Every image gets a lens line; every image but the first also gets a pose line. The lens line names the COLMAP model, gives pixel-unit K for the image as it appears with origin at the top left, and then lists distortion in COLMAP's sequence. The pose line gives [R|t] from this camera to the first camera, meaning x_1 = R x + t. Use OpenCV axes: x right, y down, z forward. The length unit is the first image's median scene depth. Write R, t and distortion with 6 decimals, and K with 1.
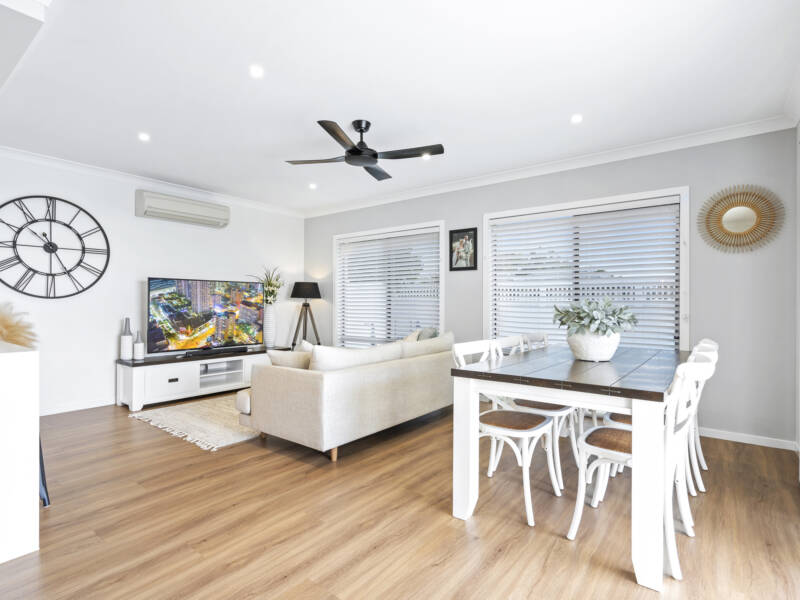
lens RADIAL K [[419.1, 0, 400.0], [0, 419.1, 300.0], [0, 0, 1]] dist [0.002064, 0.000513]
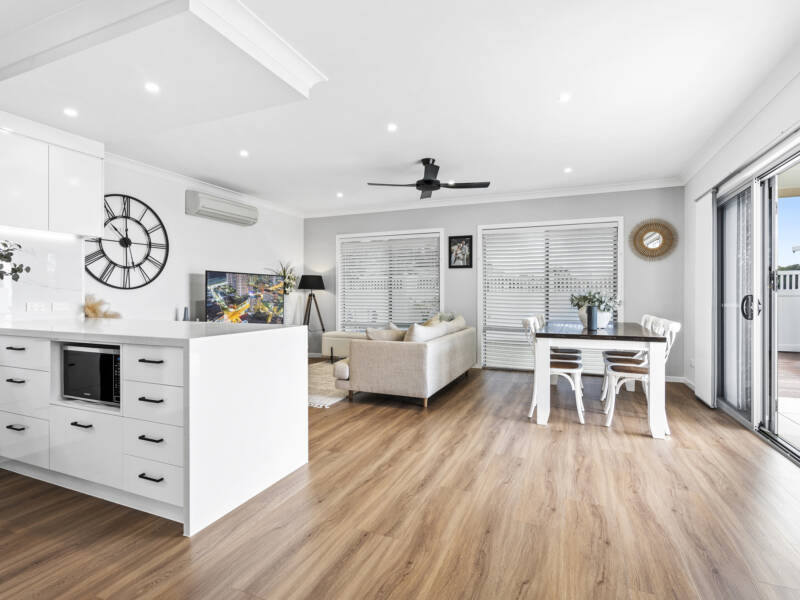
lens RADIAL K [[414.9, 0, 400.3], [0, 414.9, 291.7], [0, 0, 1]] dist [0.000420, 0.000959]
pose [[0.965270, -0.000197, 0.261255, -0.427284], [0.000119, 1.000000, 0.000313, 0.002129], [-0.261255, -0.000271, 0.965270, -0.217250]]
